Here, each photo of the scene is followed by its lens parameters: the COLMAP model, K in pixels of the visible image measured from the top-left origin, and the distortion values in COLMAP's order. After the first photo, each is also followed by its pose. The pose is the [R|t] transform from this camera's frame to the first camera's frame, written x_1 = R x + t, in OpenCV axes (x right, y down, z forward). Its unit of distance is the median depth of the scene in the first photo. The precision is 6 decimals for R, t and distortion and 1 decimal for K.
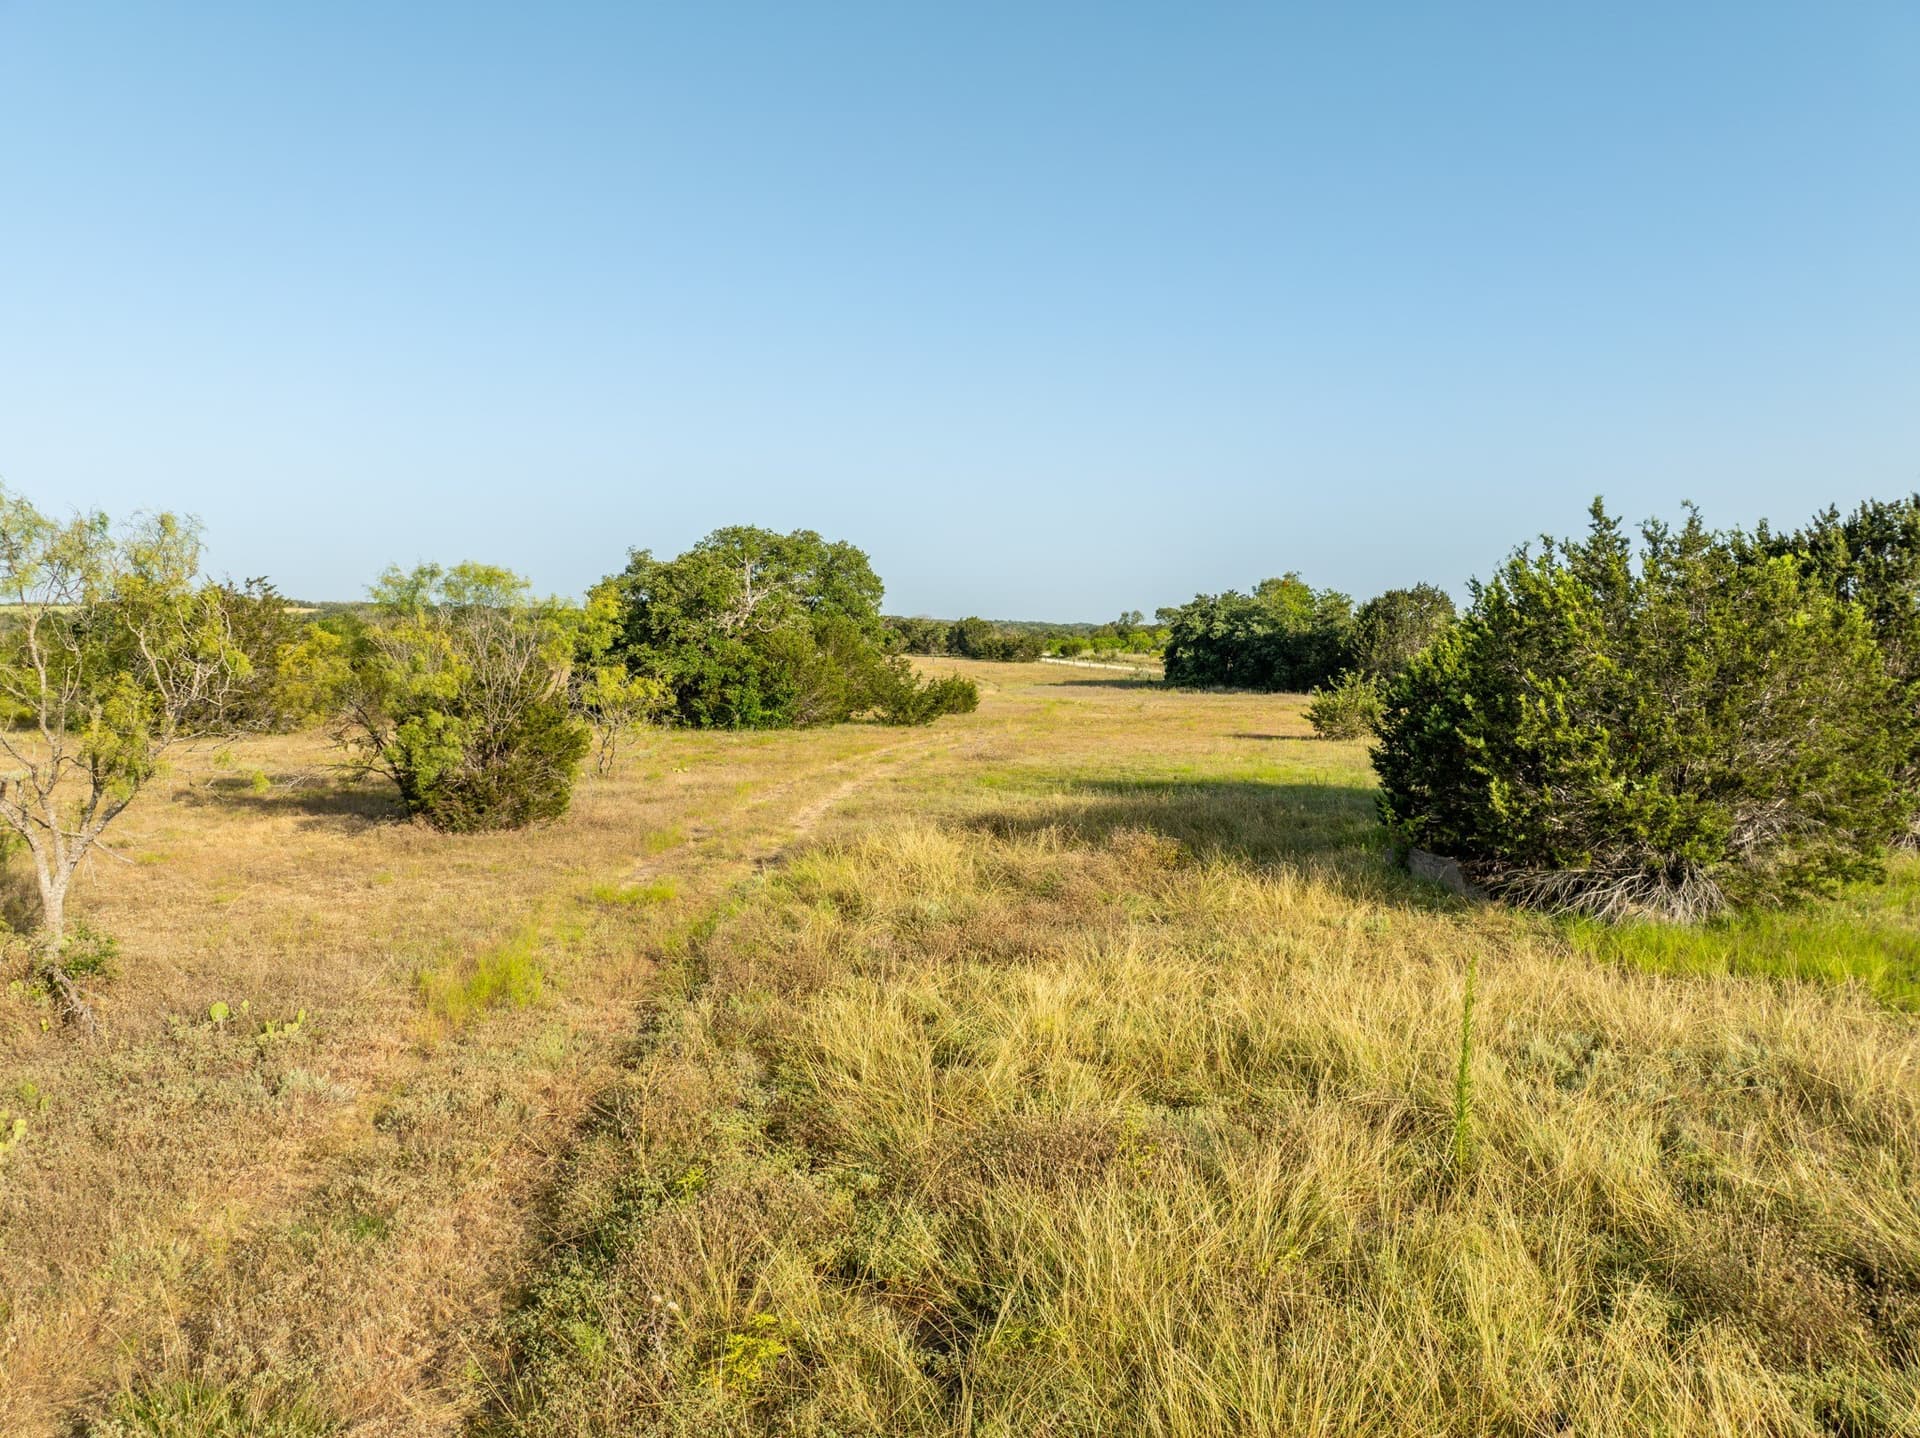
lens RADIAL K [[1372.2, 0, 959.9], [0, 1372.2, 719.2], [0, 0, 1]] dist [-0.065308, 0.041910]
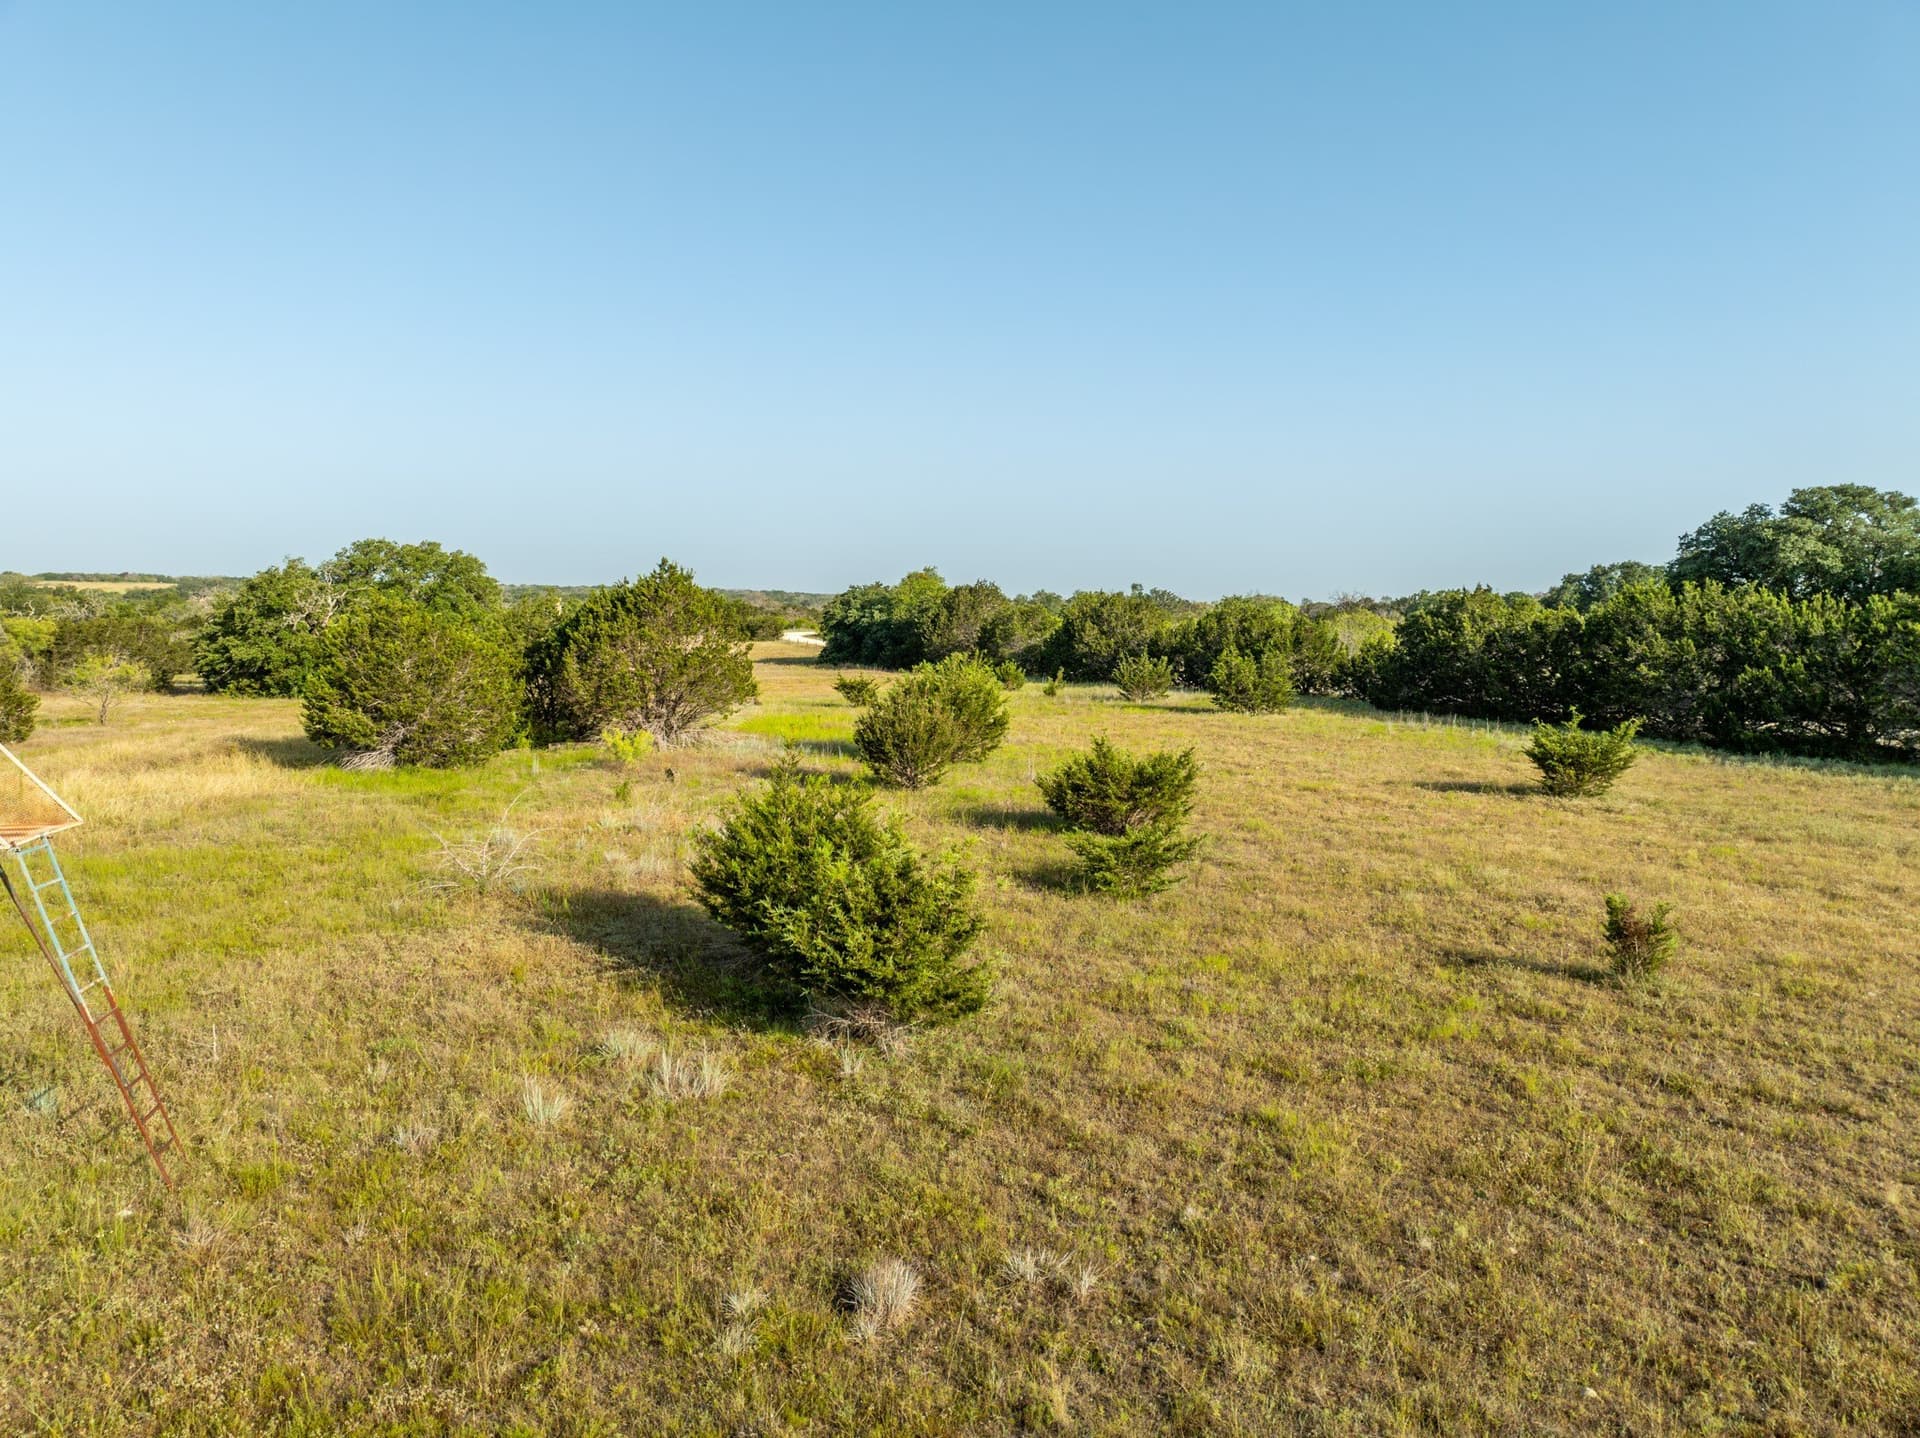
lens RADIAL K [[1372.2, 0, 963.9], [0, 1372.2, 722.7], [0, 0, 1]] dist [-0.065308, 0.041910]
pose [[0.995228, -0.008191, 0.097229, 0.259414], [0.006300, 0.999785, 0.019740, 0.006913], [-0.097370, -0.019034, 0.995066, -0.301406]]
